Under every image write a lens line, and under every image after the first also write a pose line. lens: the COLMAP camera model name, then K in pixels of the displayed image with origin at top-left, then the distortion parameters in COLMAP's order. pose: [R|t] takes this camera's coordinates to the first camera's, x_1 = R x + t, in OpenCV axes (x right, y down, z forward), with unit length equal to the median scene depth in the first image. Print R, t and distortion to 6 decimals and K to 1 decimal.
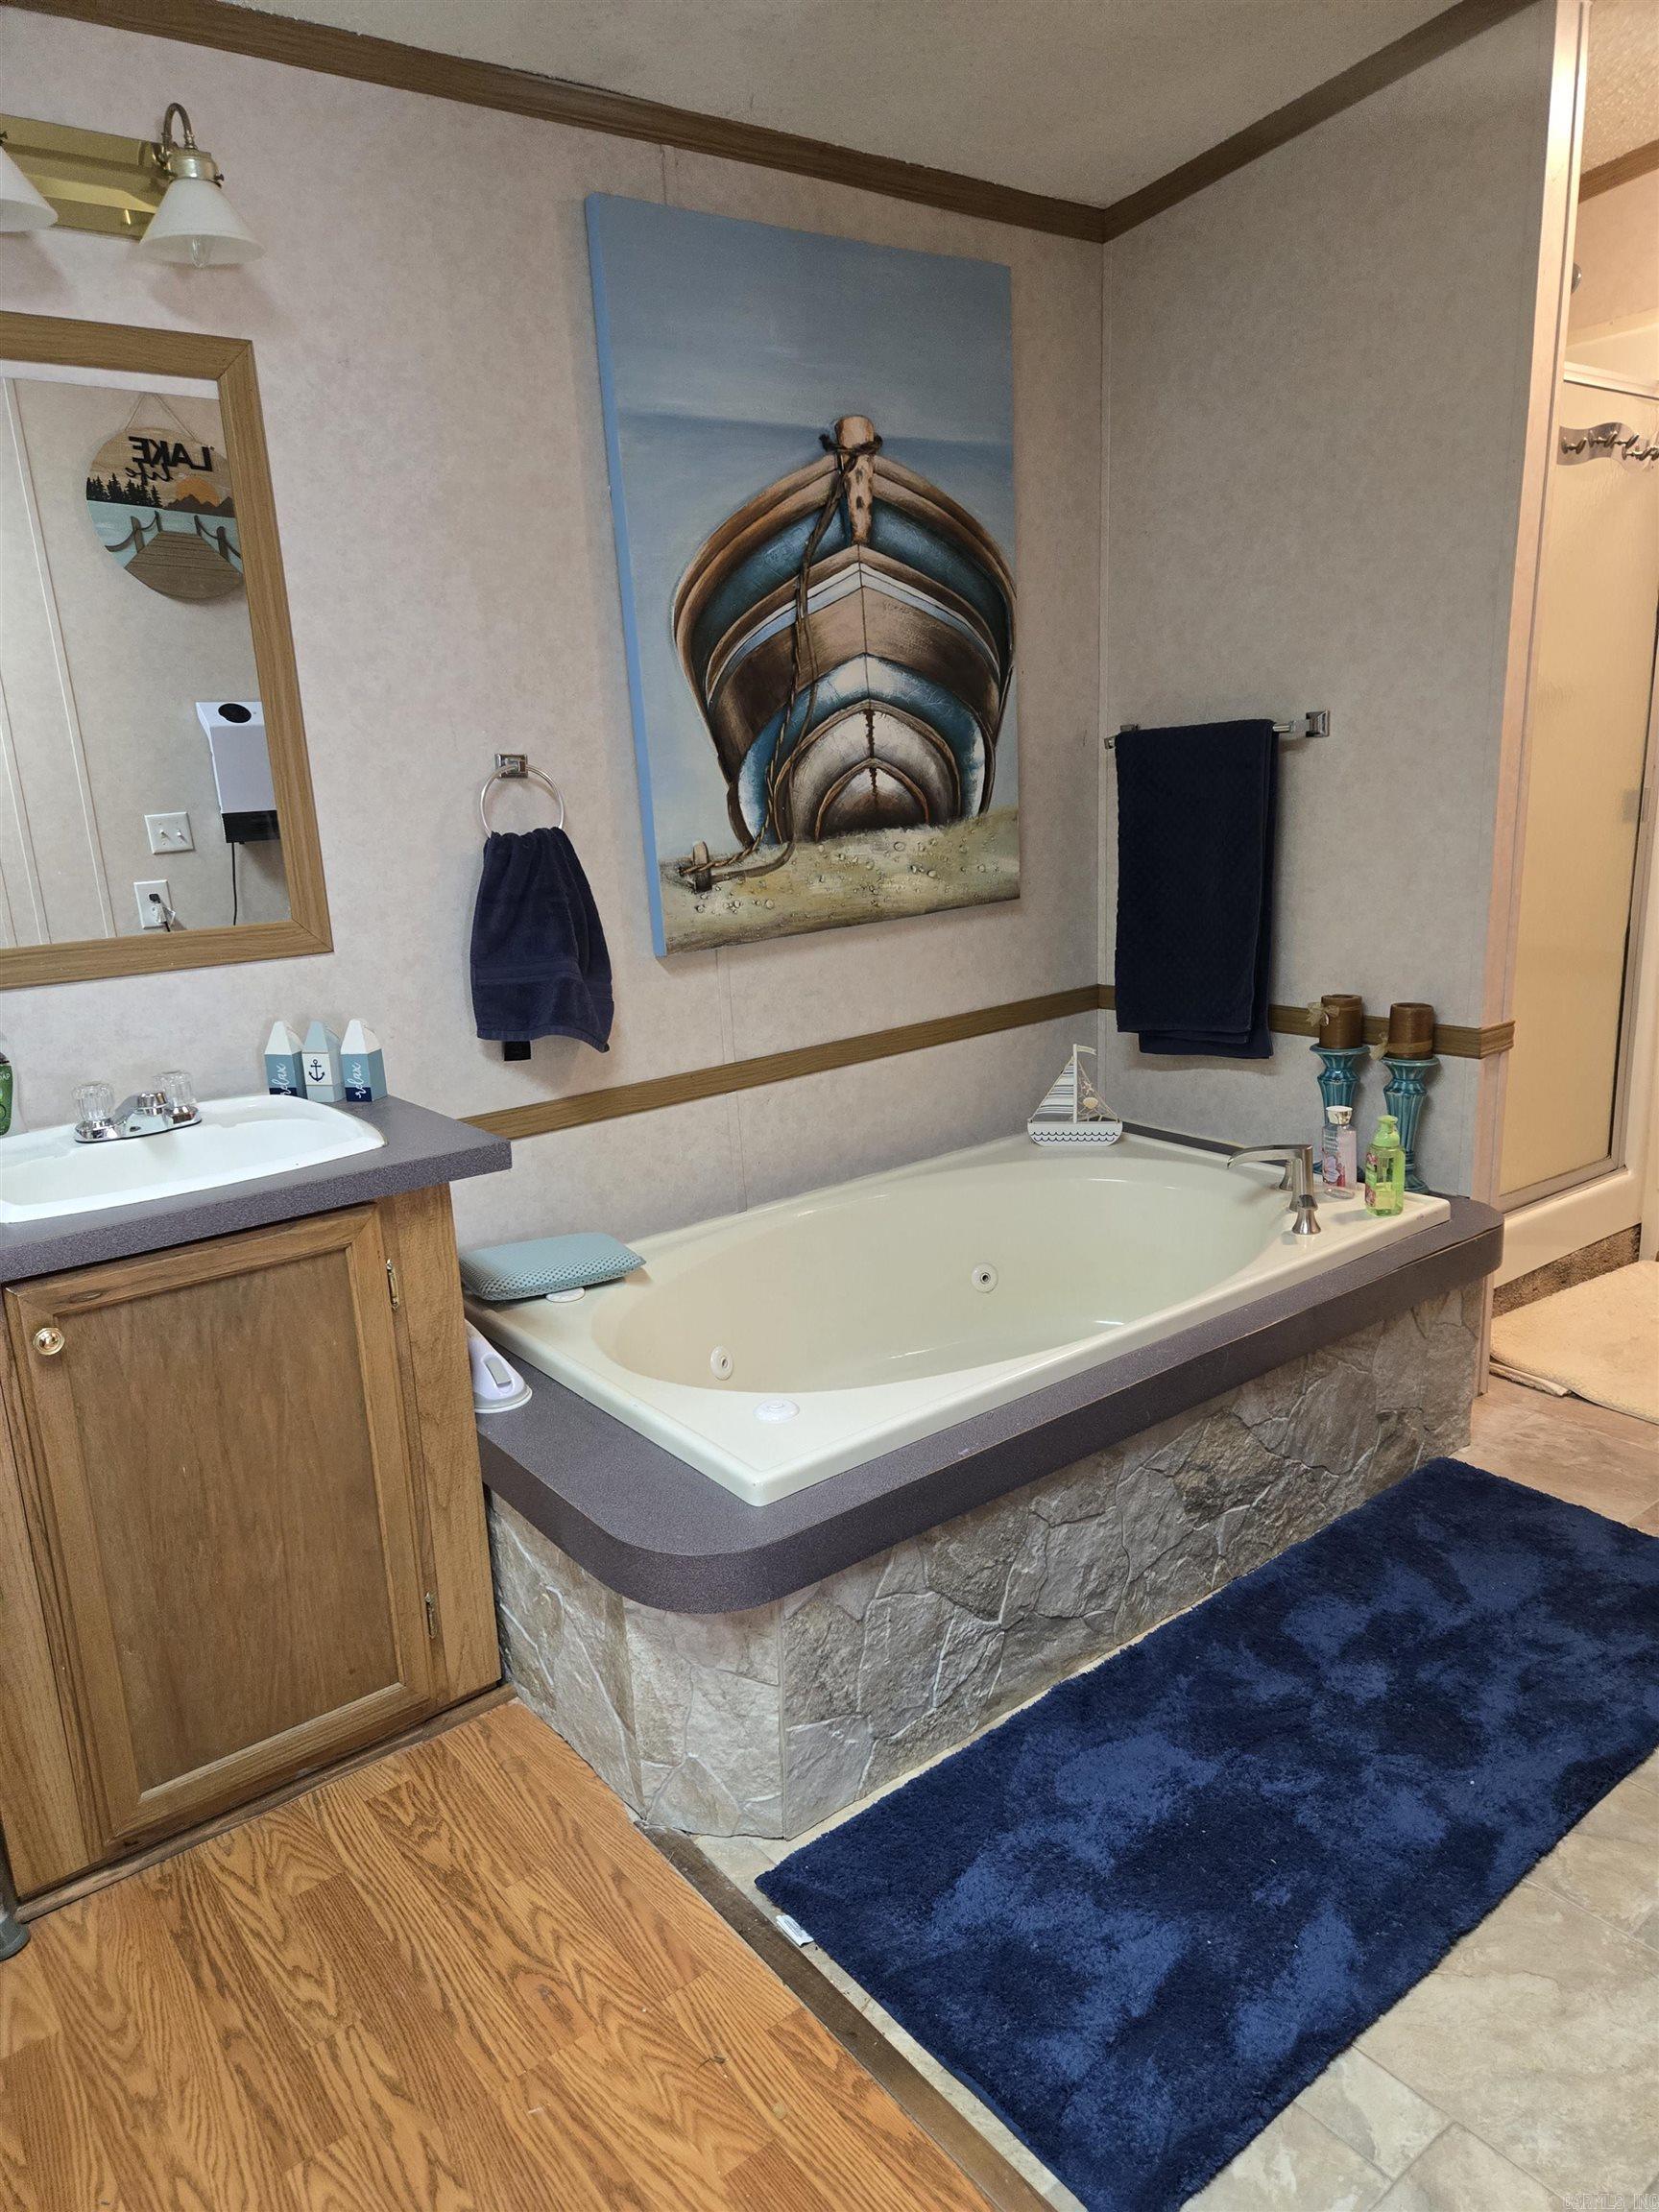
lens RADIAL K [[1487.3, 0, 828.0], [0, 1487.3, 1103.4], [0, 0, 1]] dist [0.068160, -0.022930]
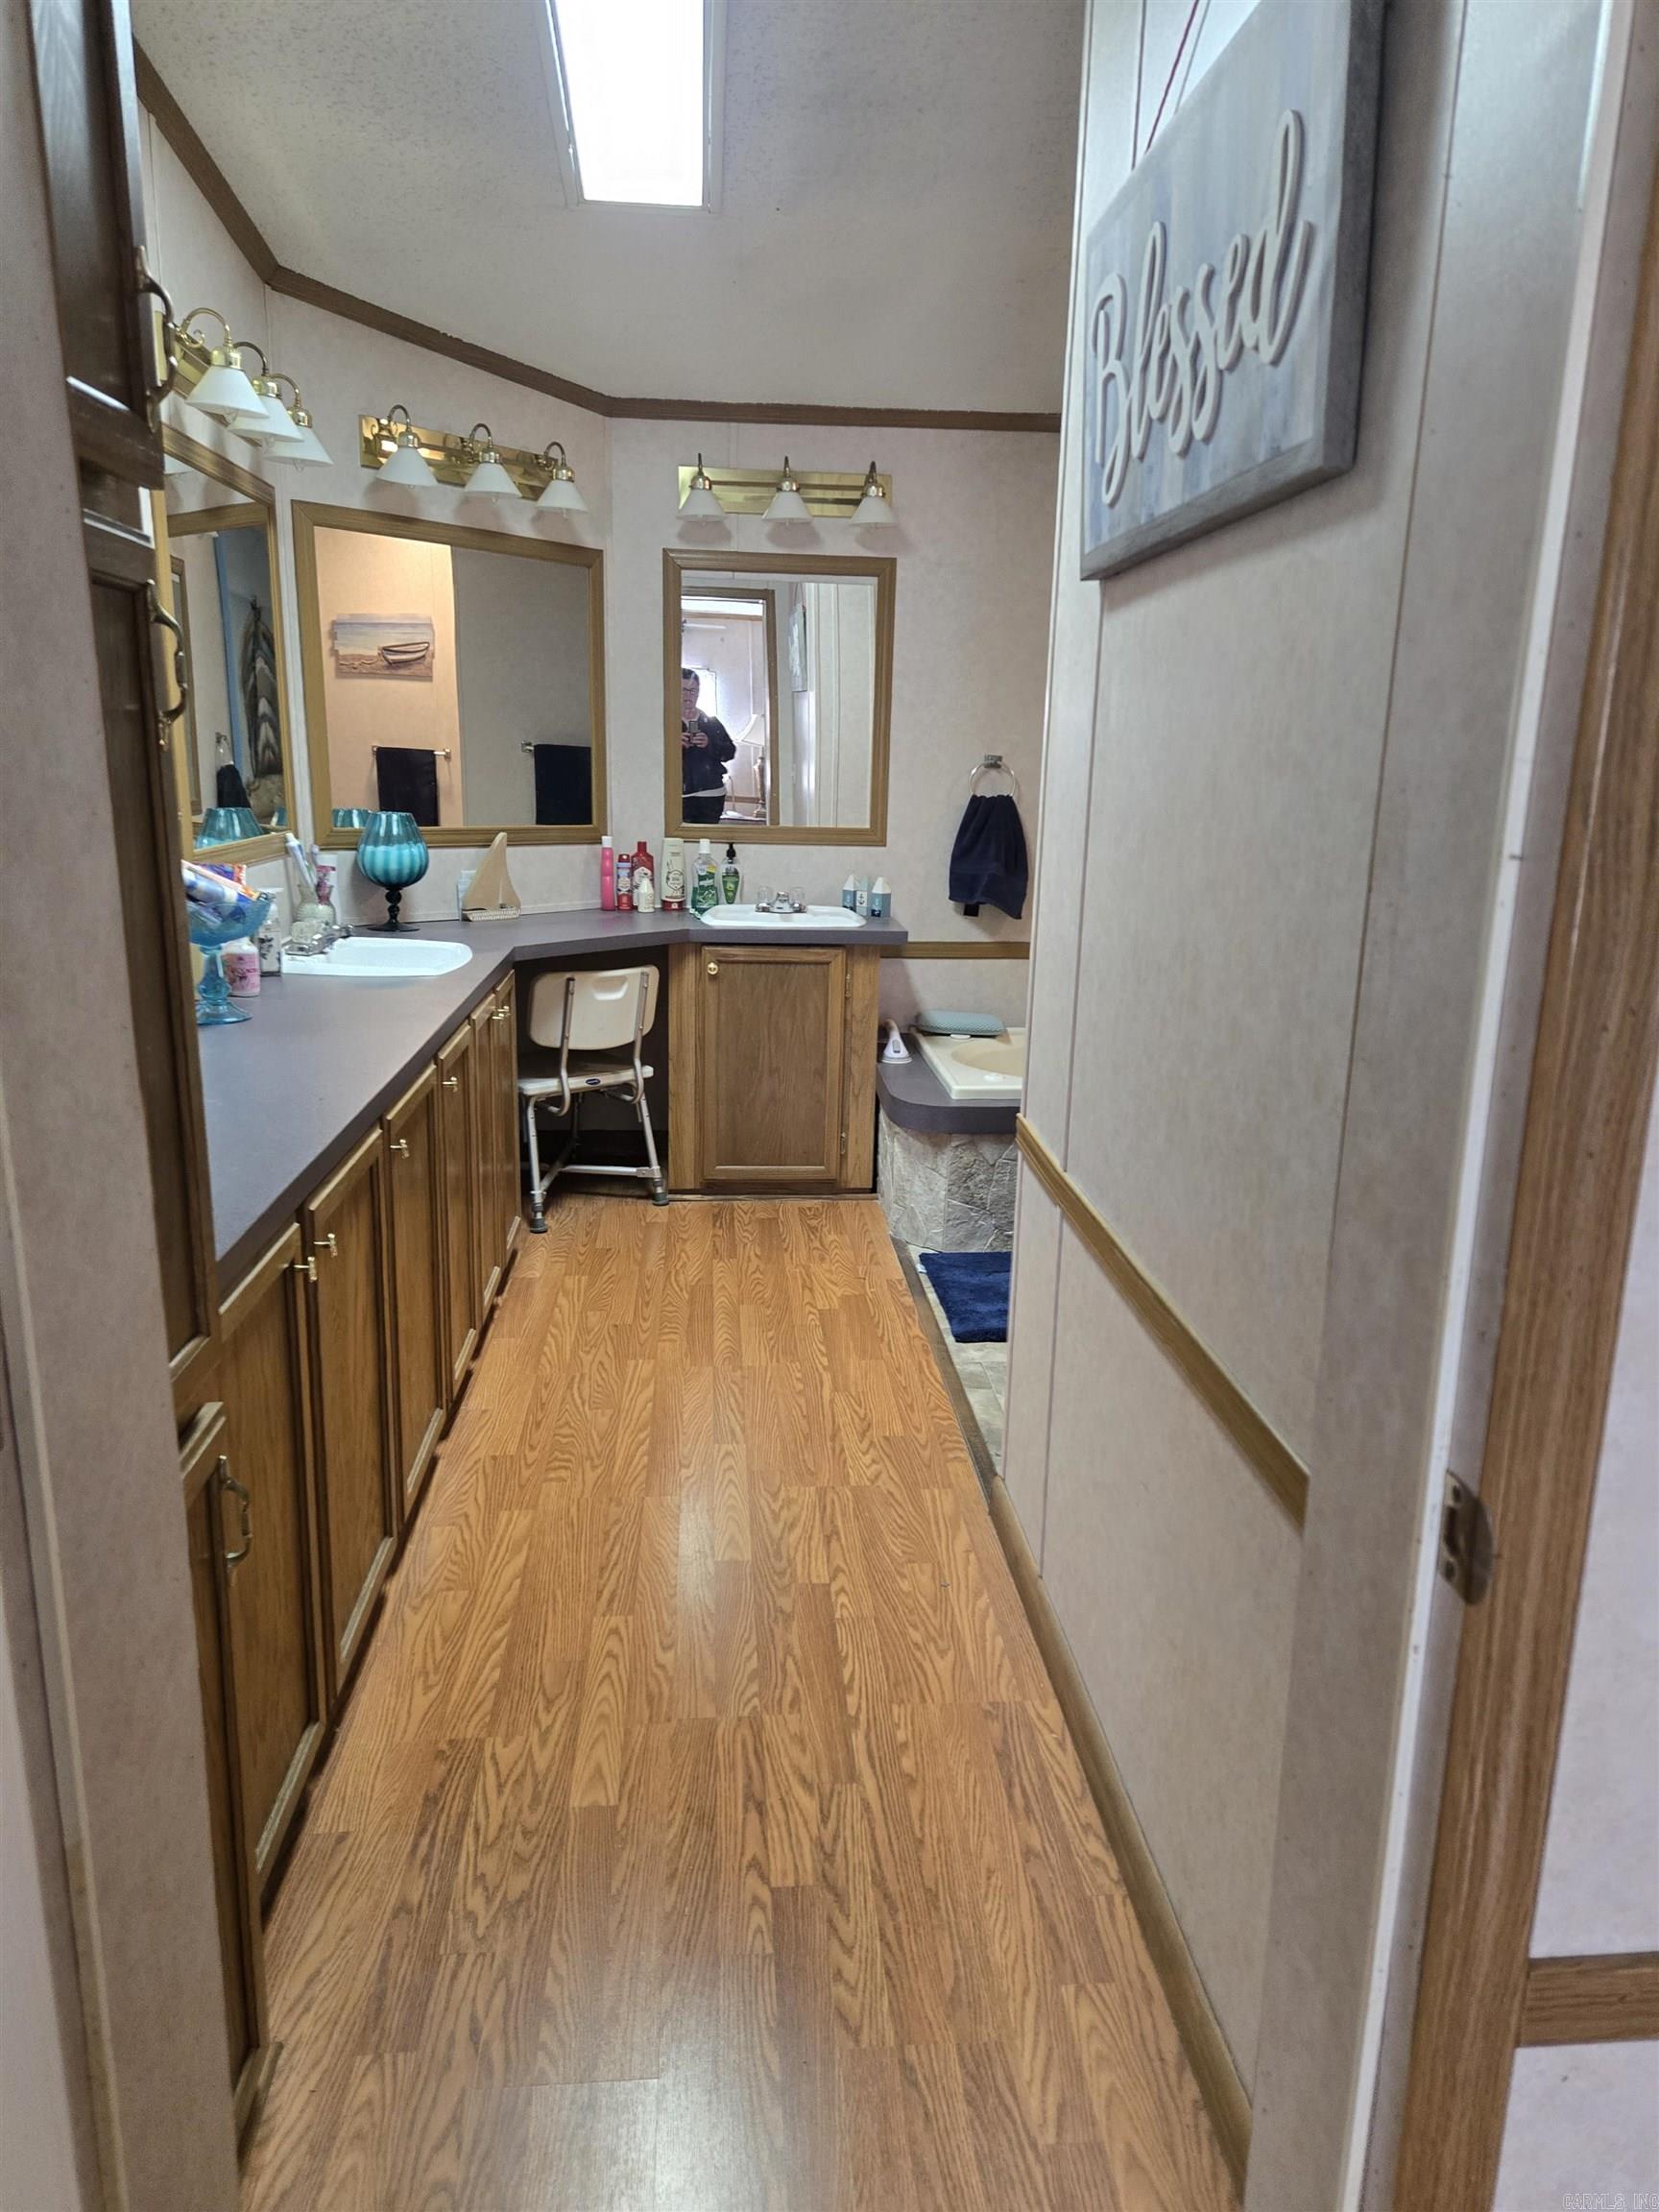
lens RADIAL K [[1487.3, 0, 833.1], [0, 1487.3, 1103.9], [0, 0, 1]] dist [0.068160, -0.022930]
pose [[0.833159, 0.190430, -0.519213, 0.867677], [-0.191735, 0.980079, 0.051792, 0.180274], [0.518733, 0.056401, 0.853074, -0.889995]]
